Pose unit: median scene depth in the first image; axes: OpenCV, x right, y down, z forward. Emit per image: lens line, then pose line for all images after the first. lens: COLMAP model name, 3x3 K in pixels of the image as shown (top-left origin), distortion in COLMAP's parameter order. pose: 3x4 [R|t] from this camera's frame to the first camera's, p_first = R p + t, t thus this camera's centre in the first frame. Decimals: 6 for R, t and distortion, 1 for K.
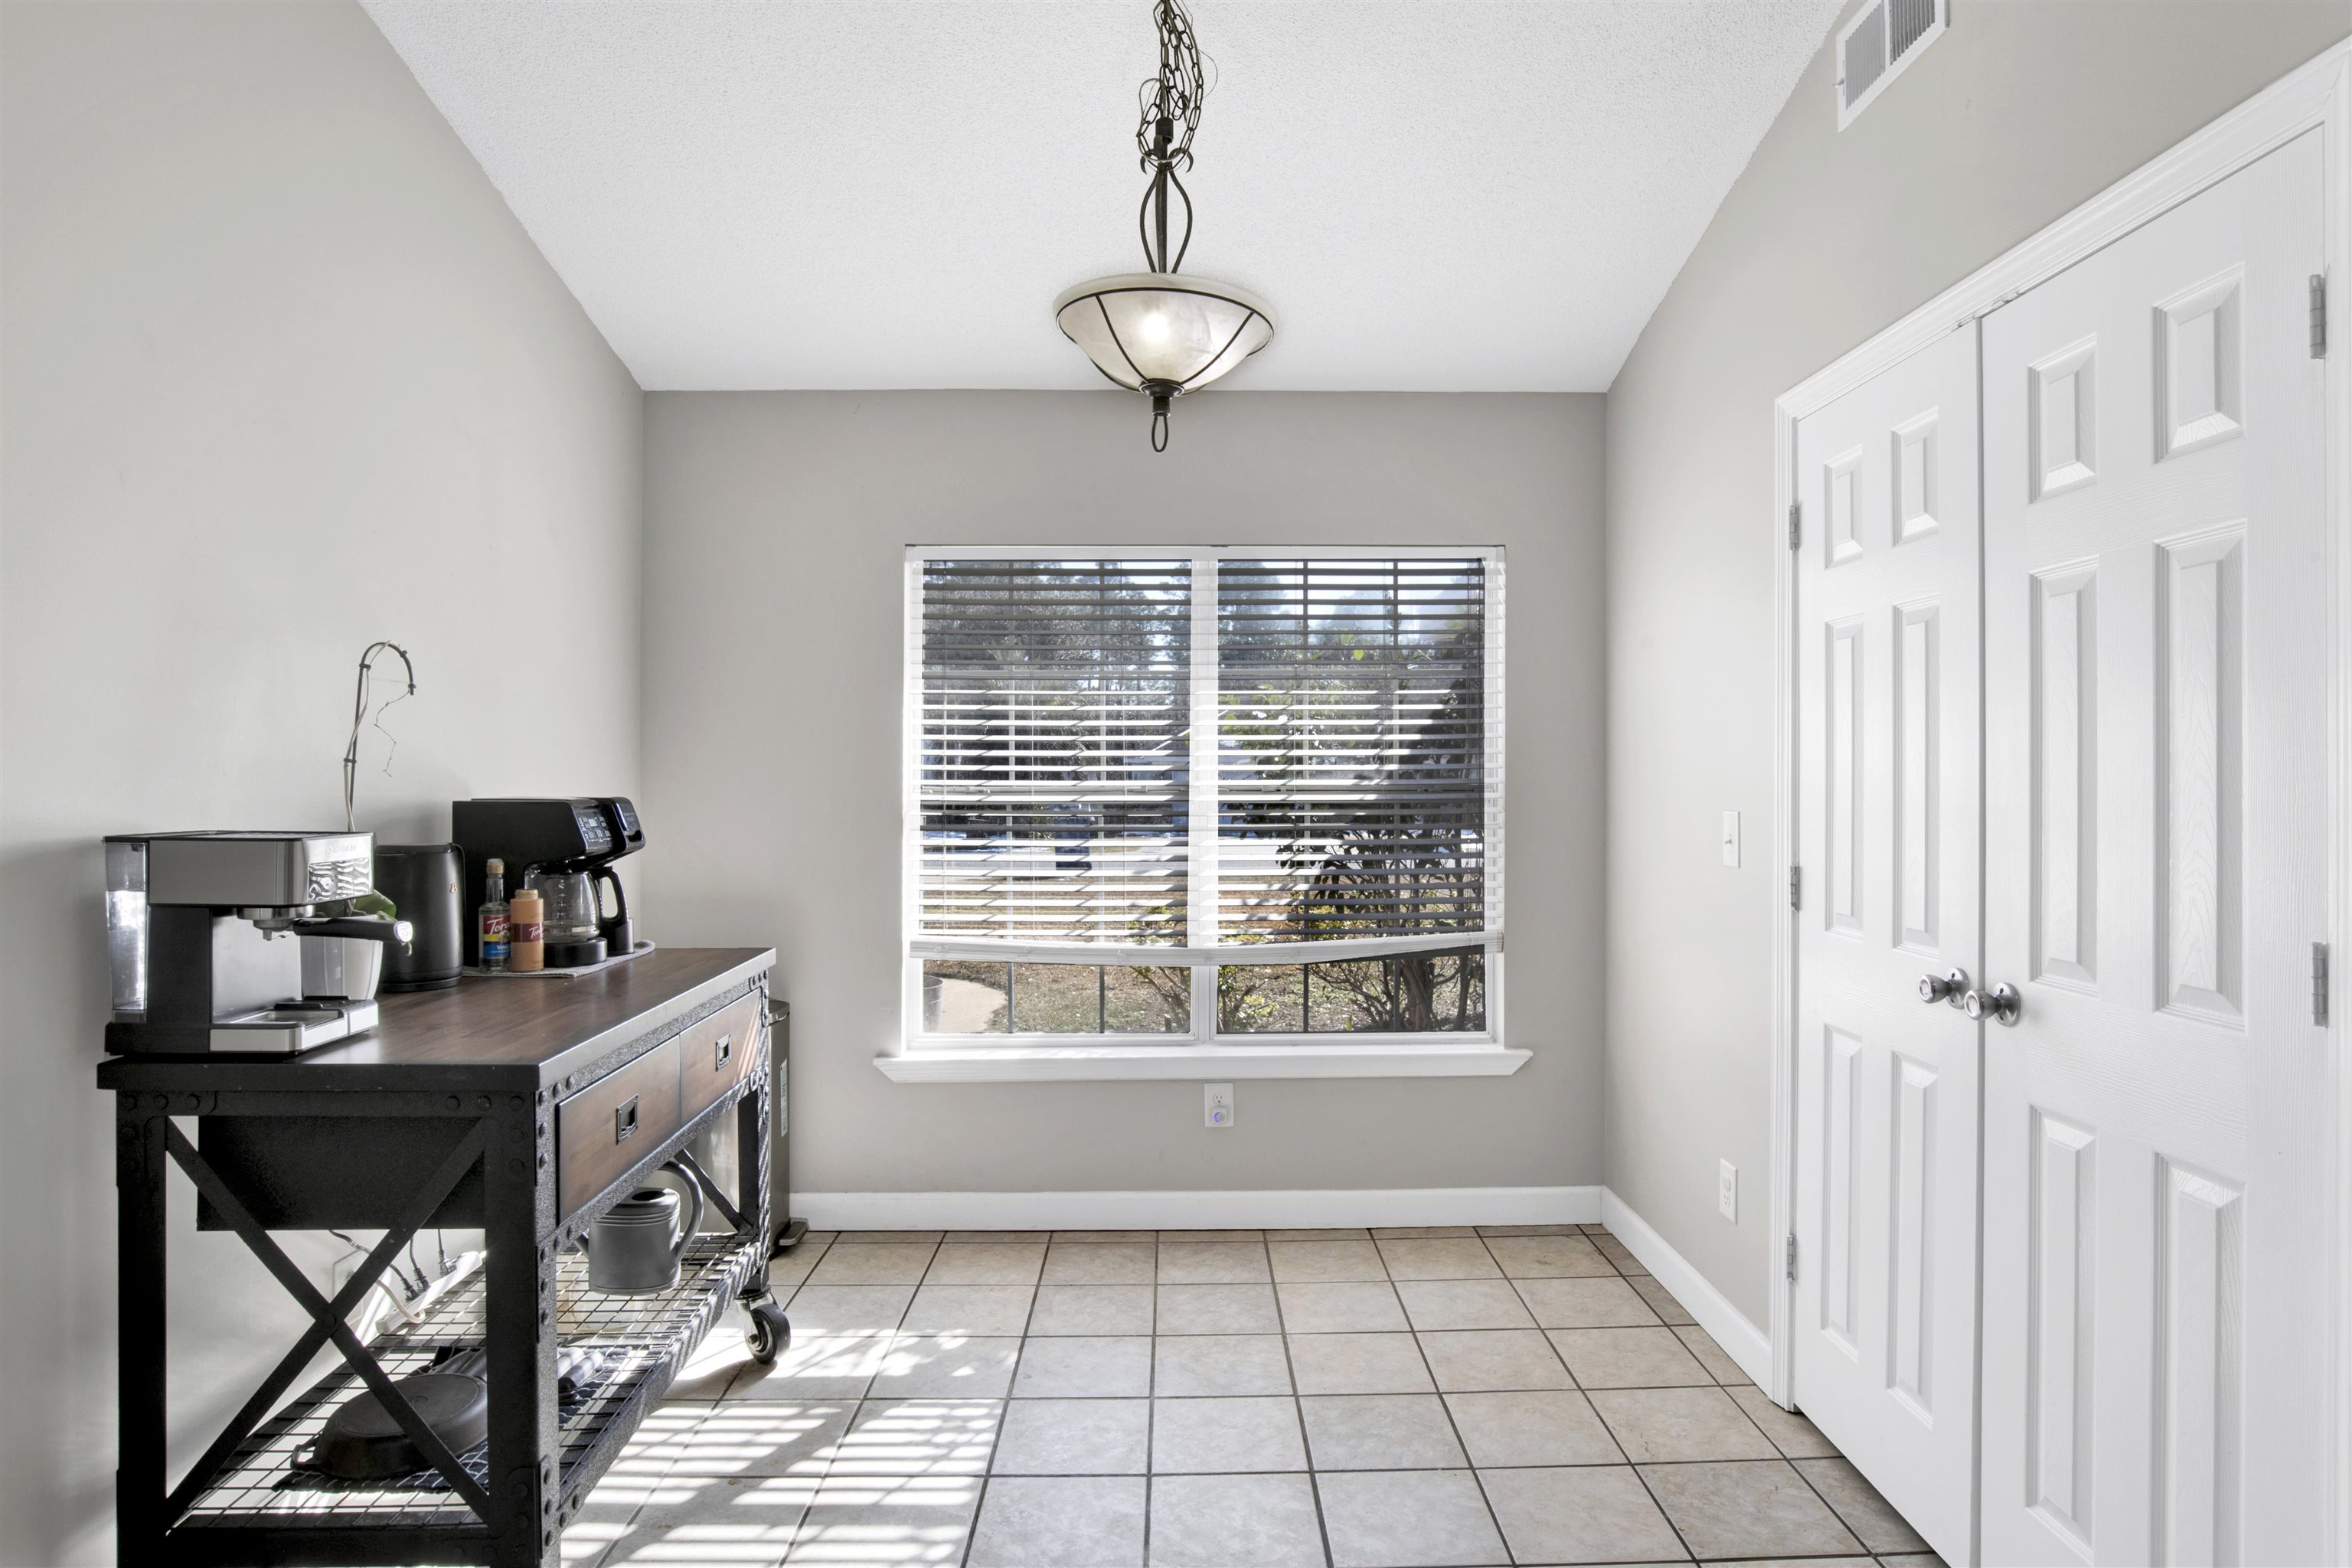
lens RADIAL K [[1314.6, 0, 1199.3], [0, 1314.6, 765.2], [0, 0, 1]] dist [-0.066401, 0.021205]
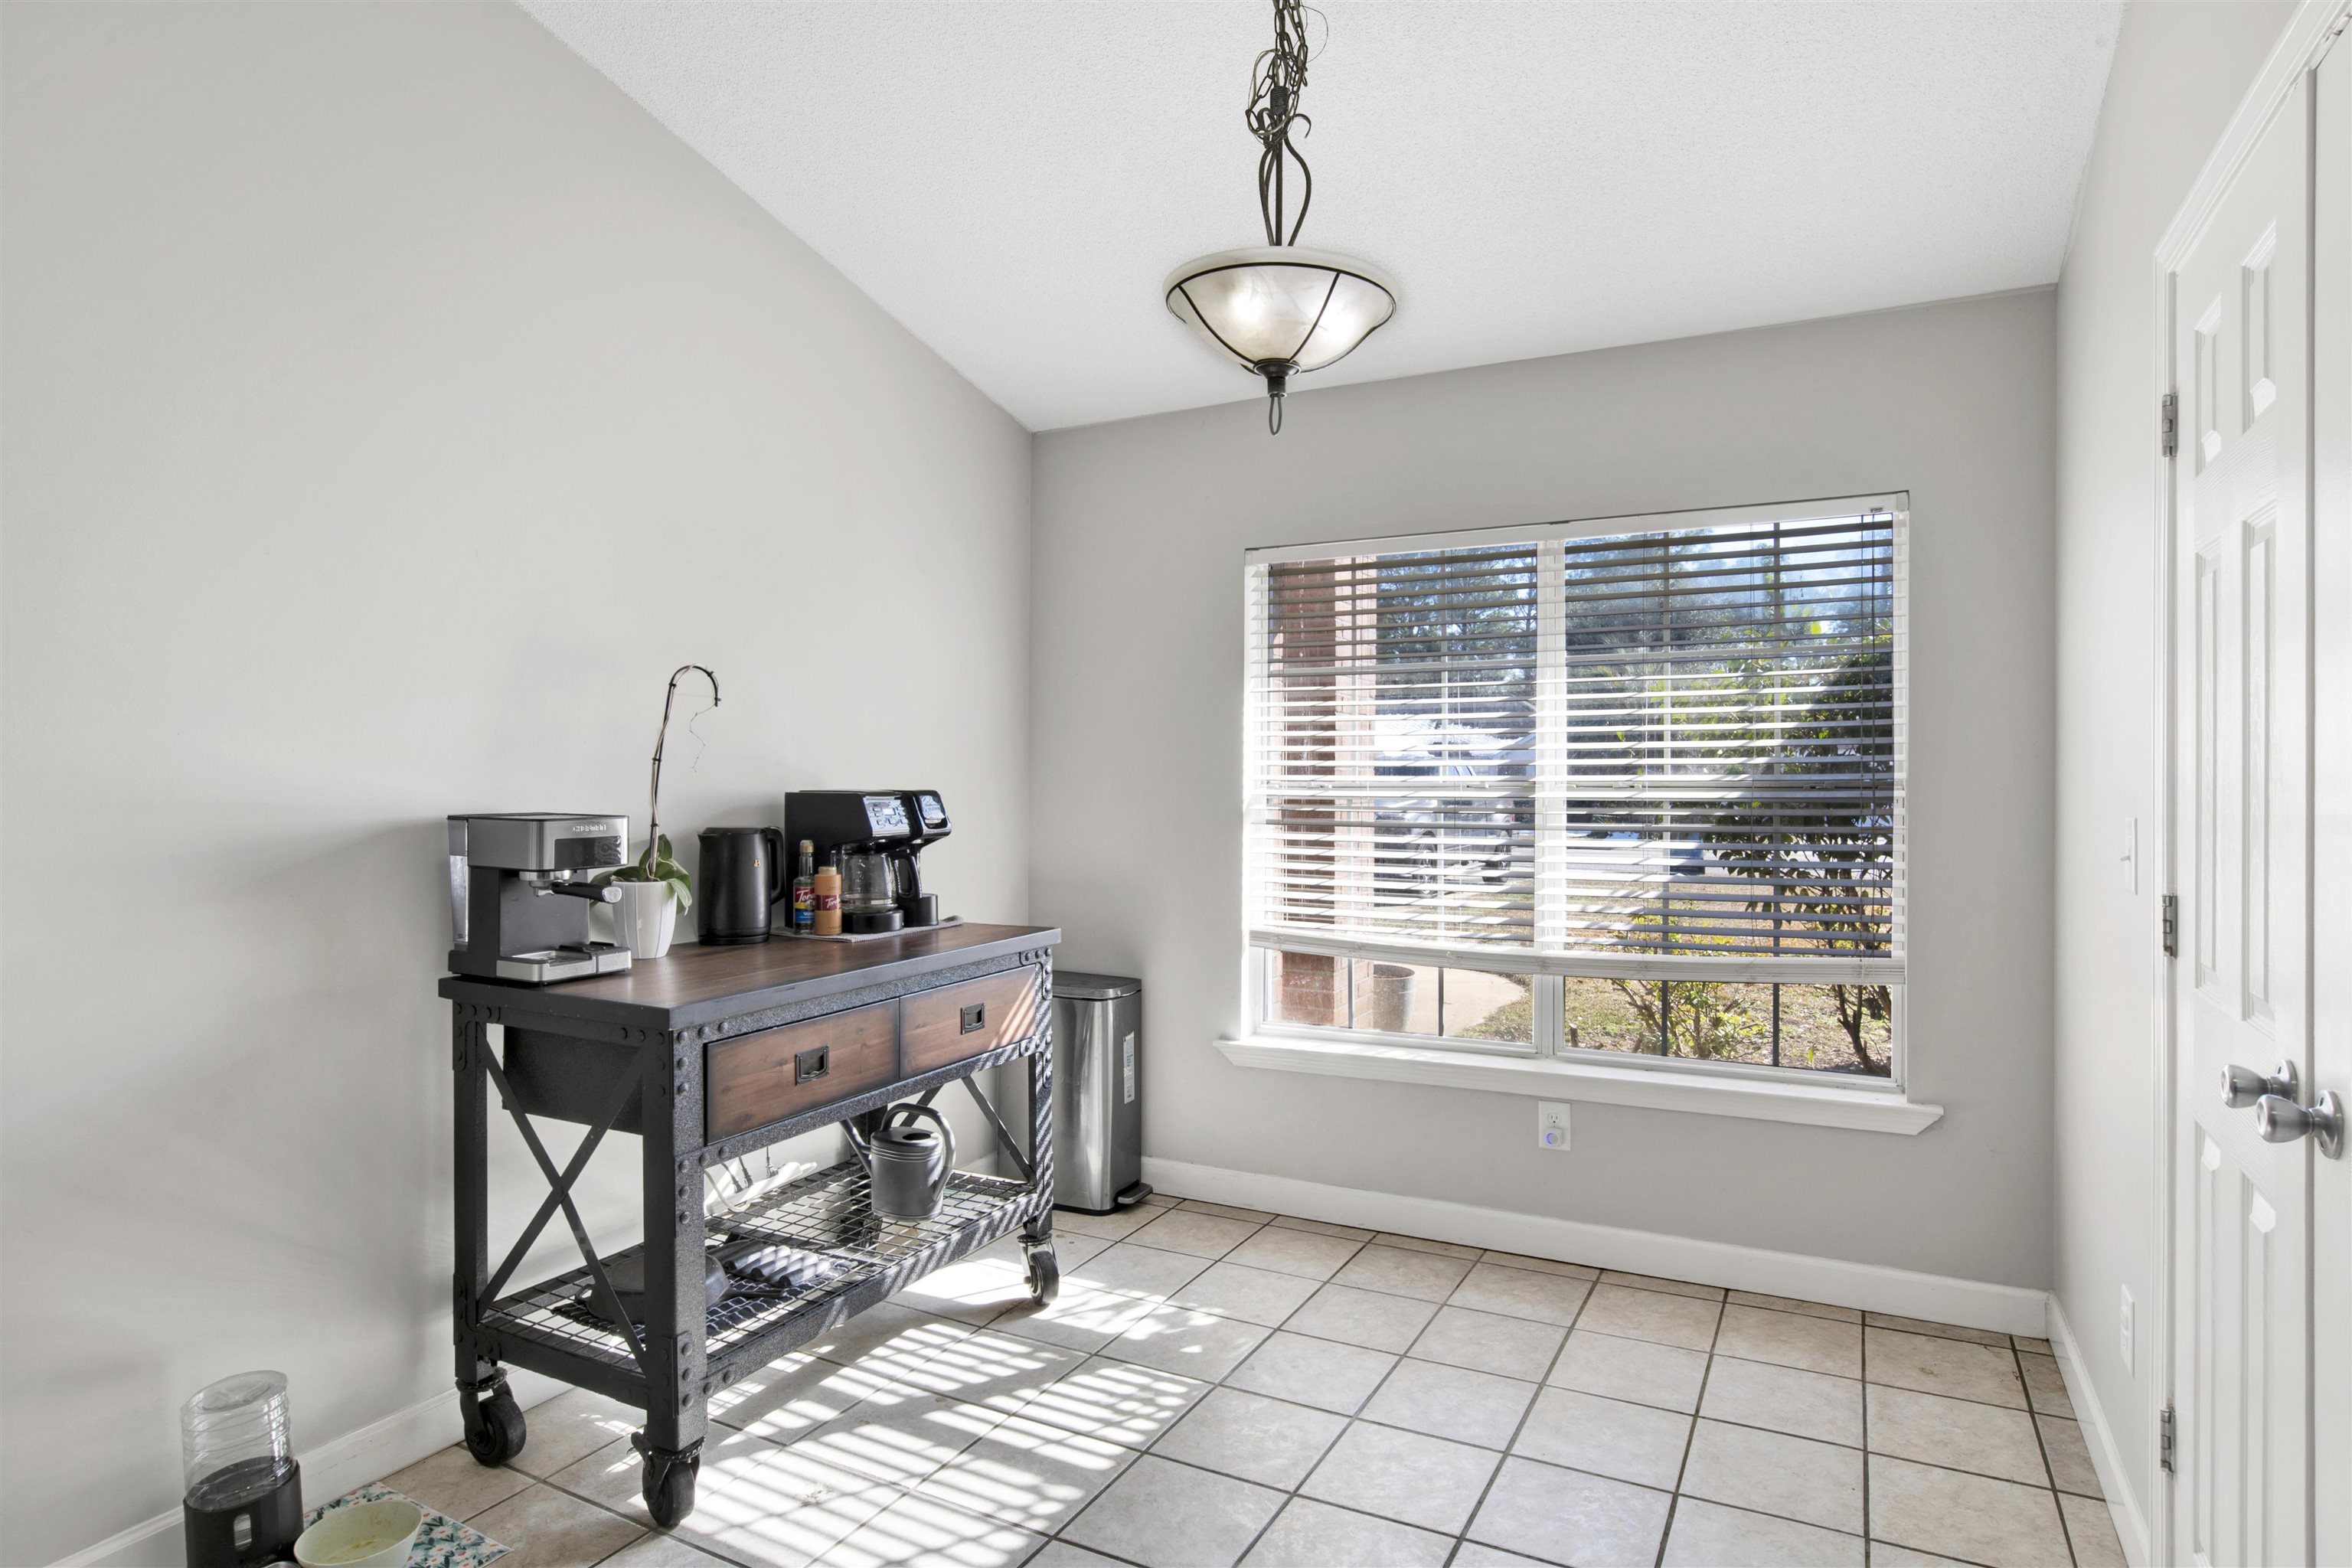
lens RADIAL K [[1270.8, 0, 1166.3], [0, 1270.8, 764.0], [0, 0, 1]] dist [-0.069819, 0.029239]
pose [[0.868278, -0.003760, -0.496064, 0.315872], [0.004992, 0.999987, 0.001158, 0.001485], [0.496053, -0.003482, 0.868285, 0.133092]]
